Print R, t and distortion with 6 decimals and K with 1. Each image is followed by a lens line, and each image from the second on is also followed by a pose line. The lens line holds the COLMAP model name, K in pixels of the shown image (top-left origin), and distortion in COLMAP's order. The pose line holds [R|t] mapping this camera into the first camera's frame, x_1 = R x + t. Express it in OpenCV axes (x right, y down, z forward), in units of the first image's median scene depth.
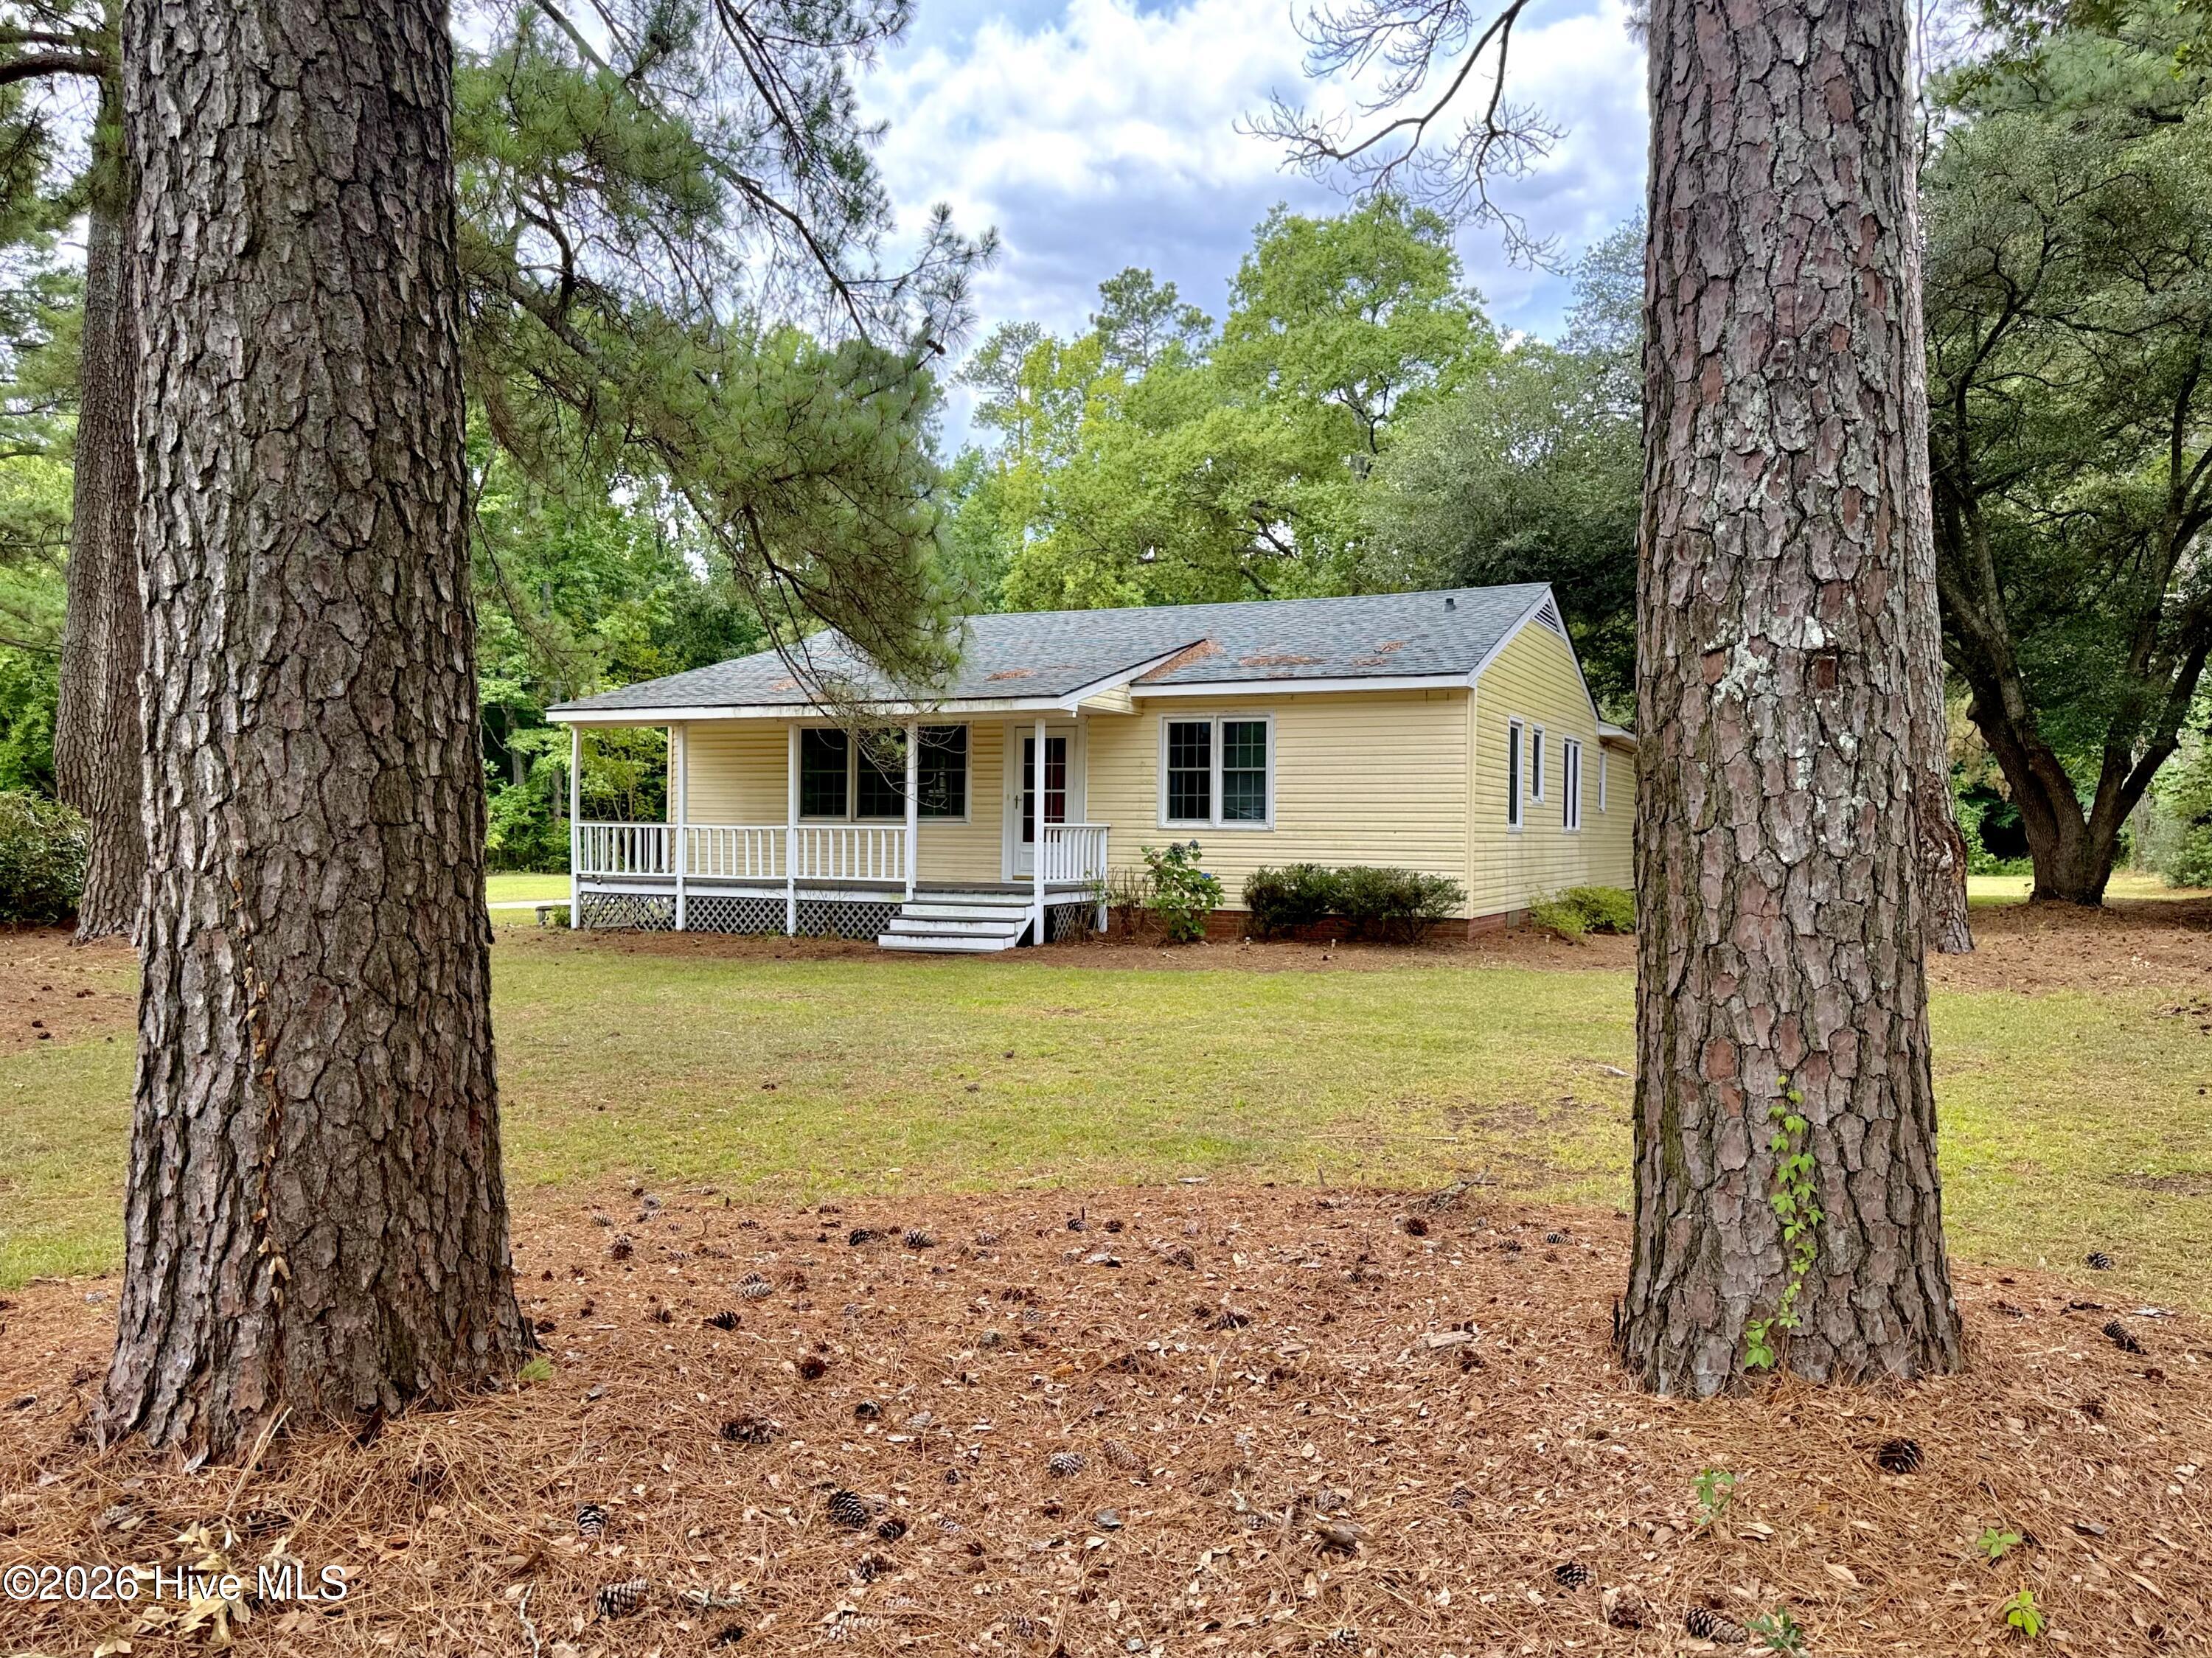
lens RADIAL K [[1623.7, 0, 1106.0], [0, 1623.7, 829.0], [0, 0, 1]] dist [0.029722, -0.005679]
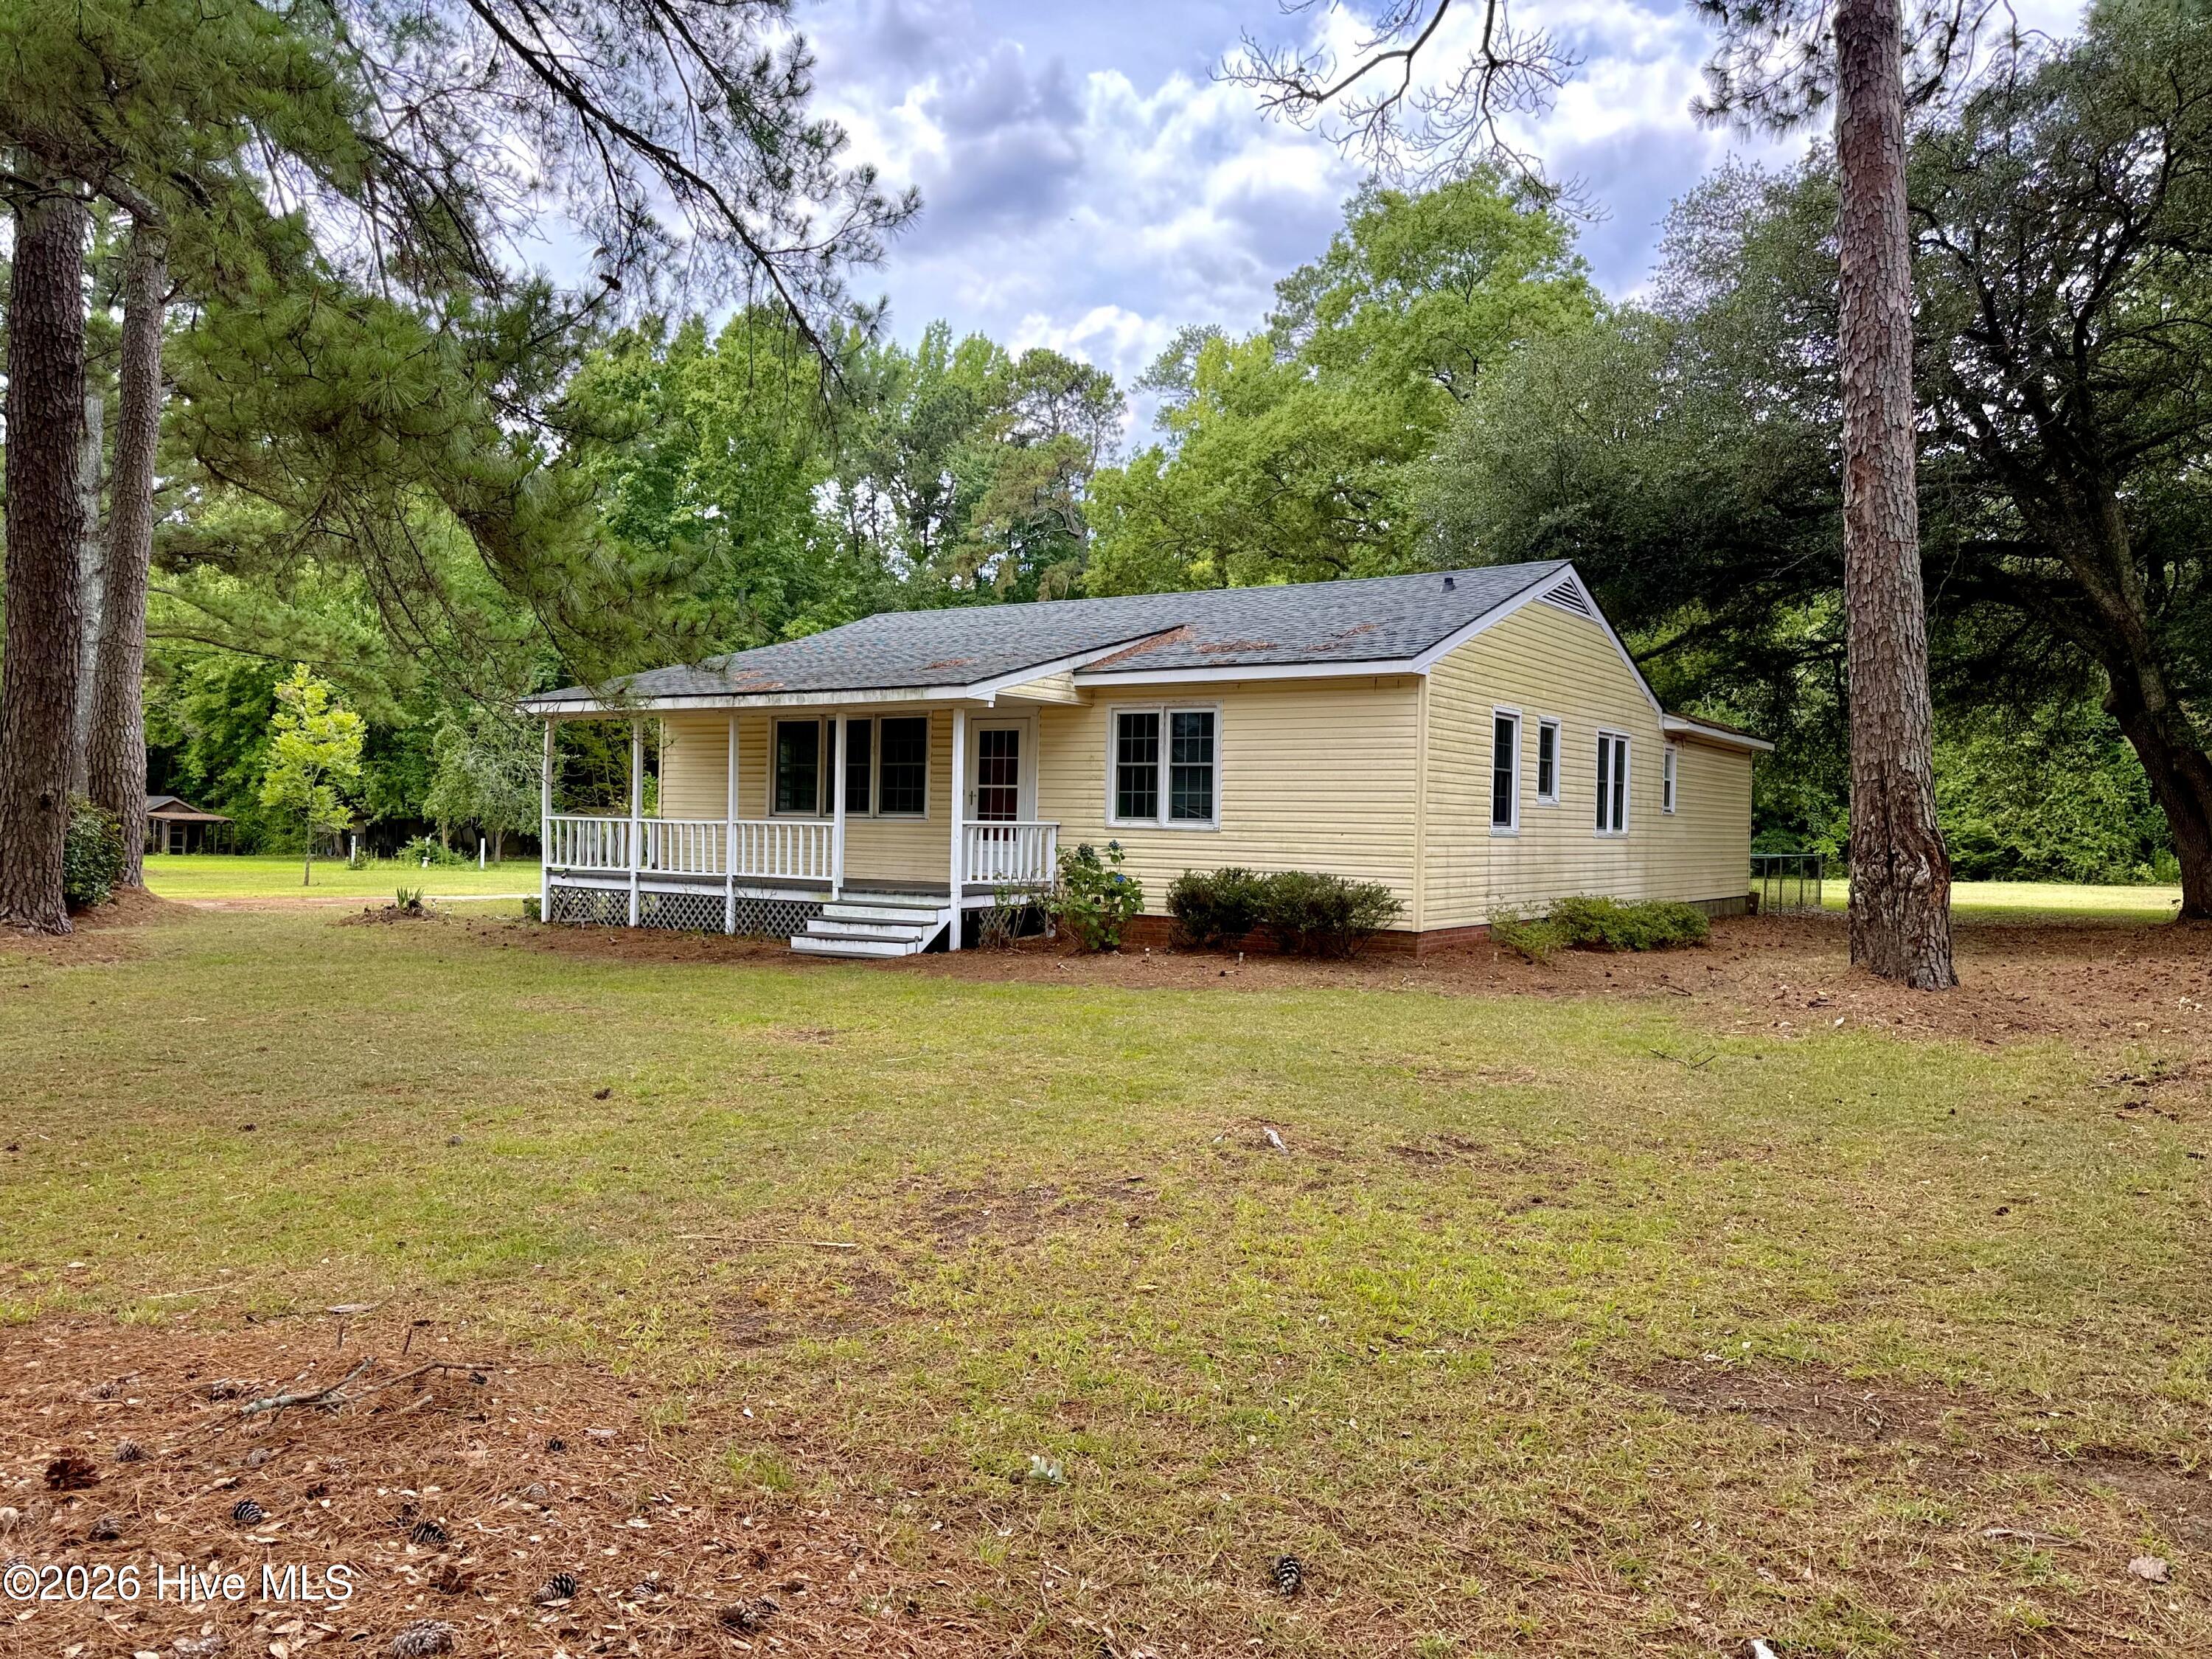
lens RADIAL K [[1561.4, 0, 1106.0], [0, 1561.4, 829.5], [0, 0, 1]] dist [0.009543, 0.005004]
pose [[0.988527, 0.010094, -0.150708, 0.169573], [-0.009599, 0.999946, 0.004016, -0.002789], [0.150740, -0.002523, 0.988570, 0.115724]]
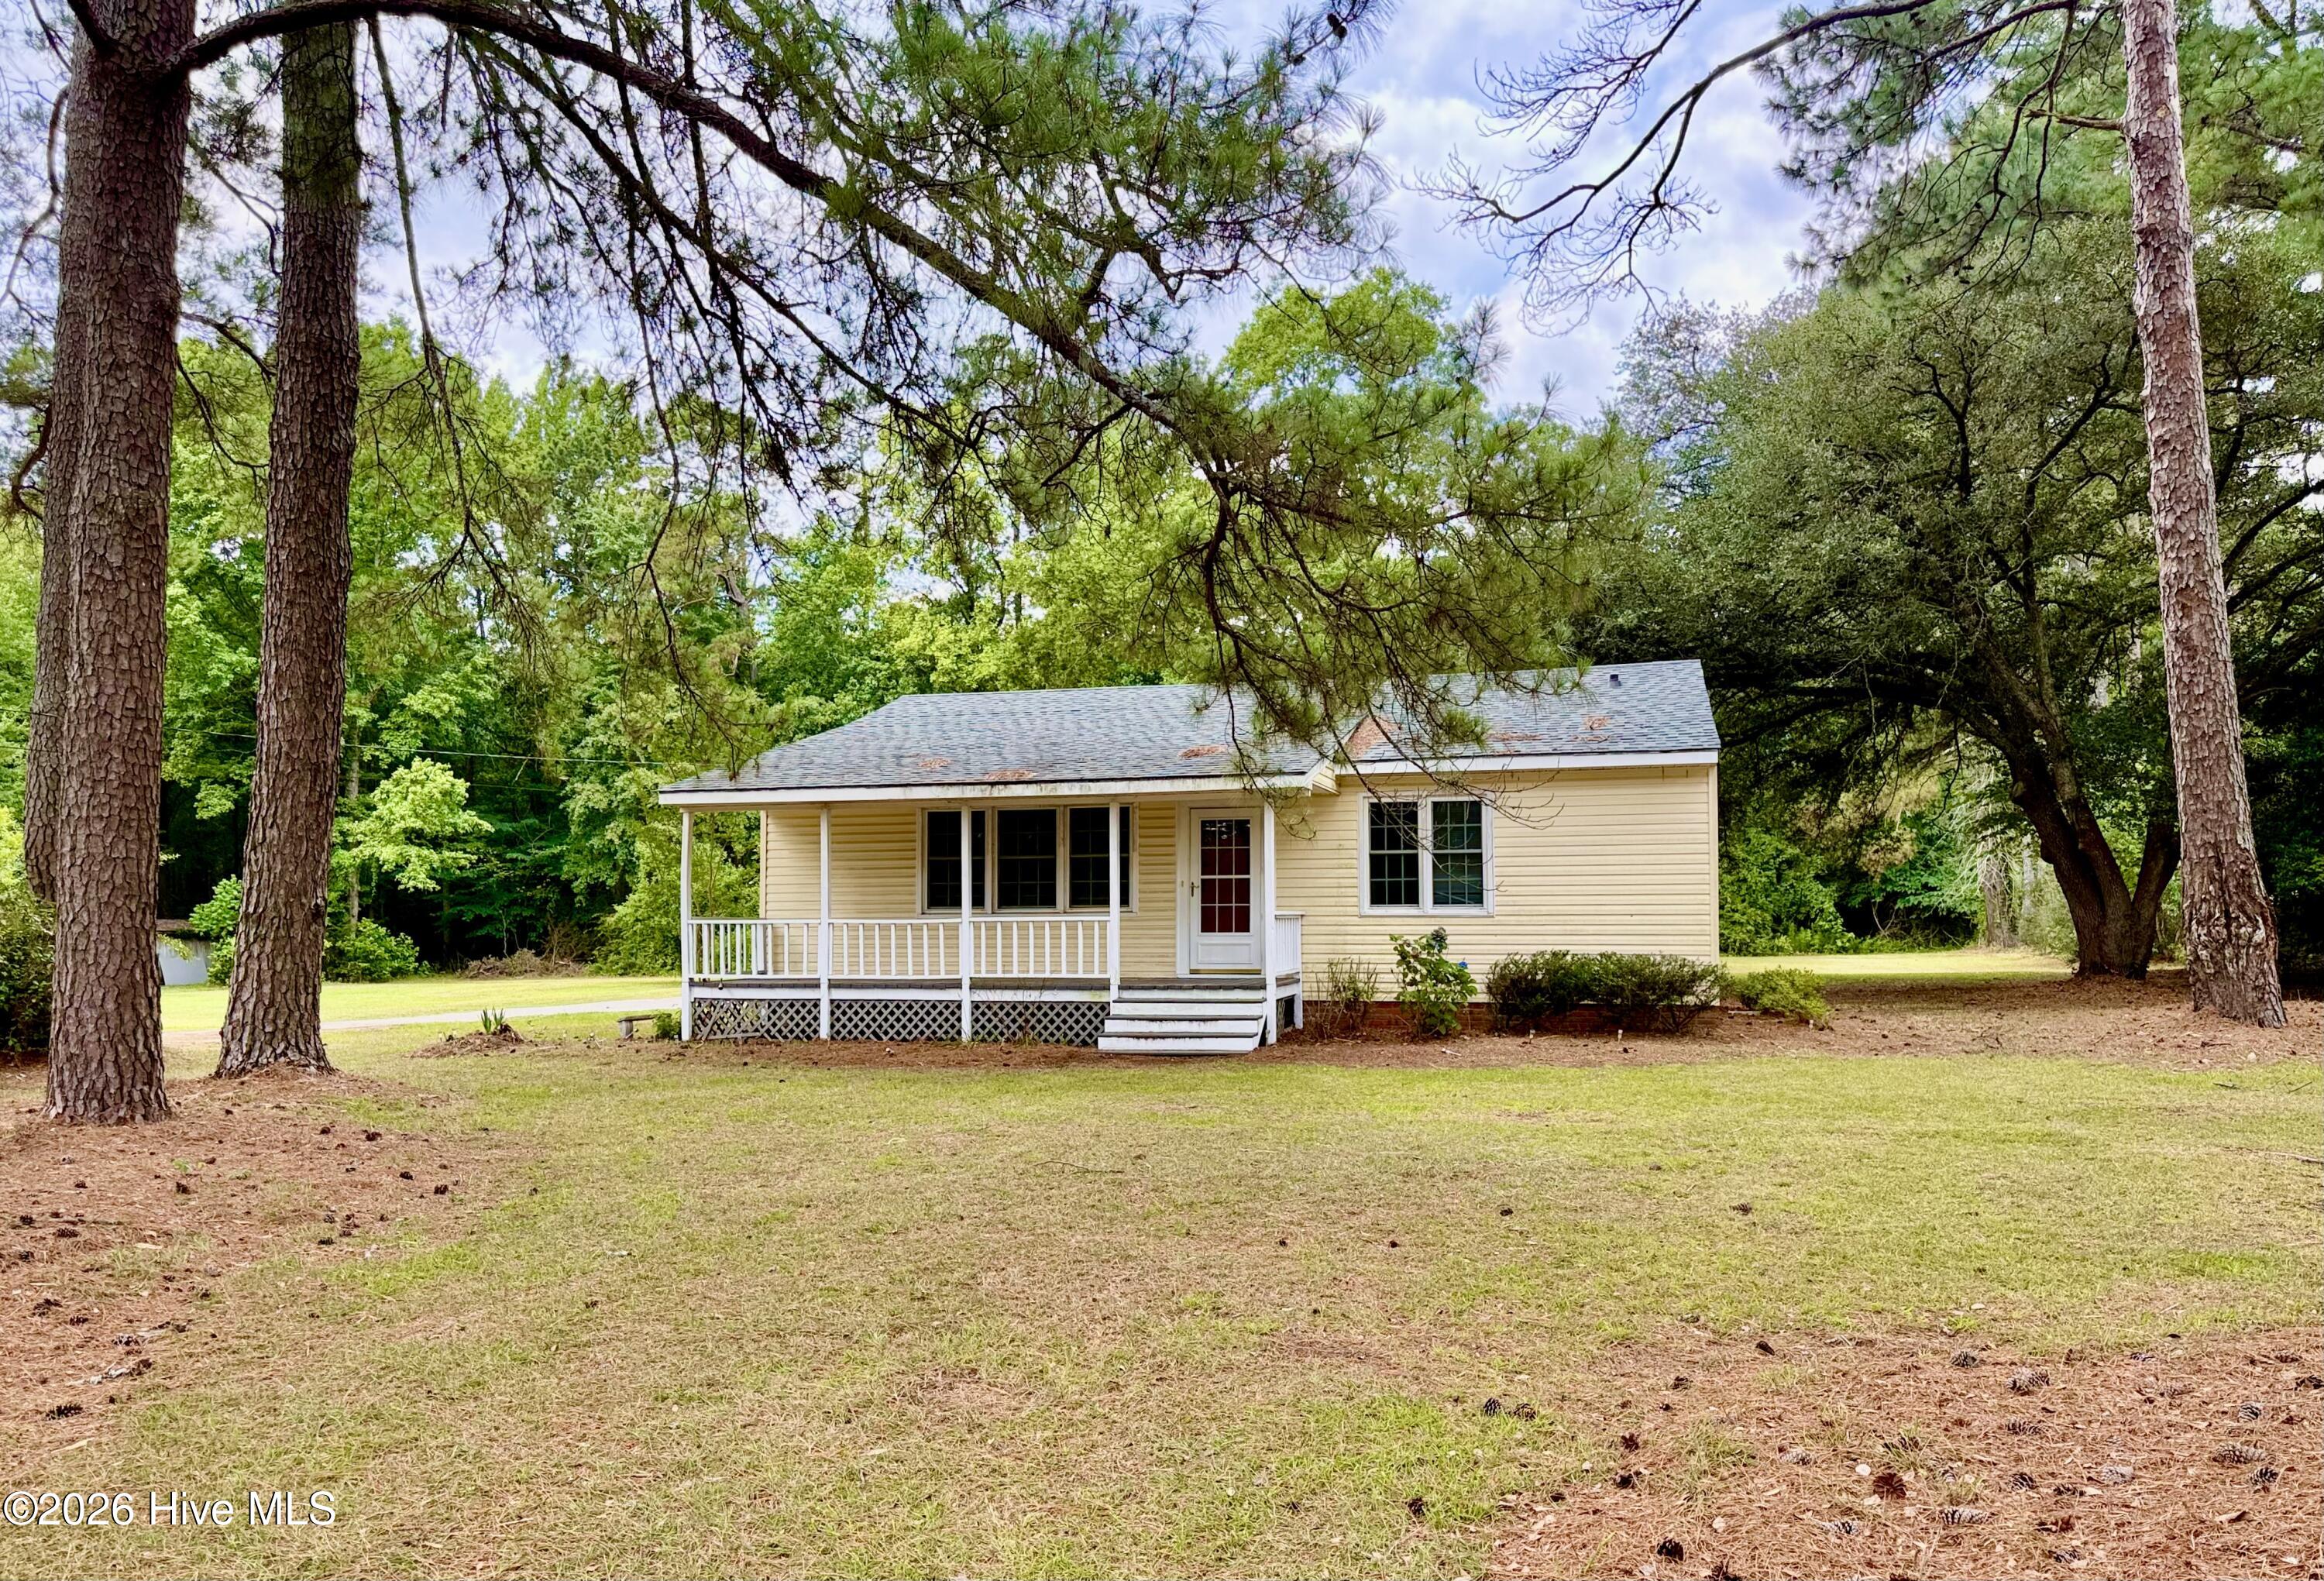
lens RADIAL K [[1685.1, 0, 1167.5], [0, 1685.1, 844.7], [0, 0, 1]] dist [0.085667, -0.142120]
pose [[0.984545, -0.006963, 0.174993, -0.250144], [0.014755, 0.998955, -0.043263, -0.000730], [-0.174509, 0.045176, 0.983619, 0.063079]]
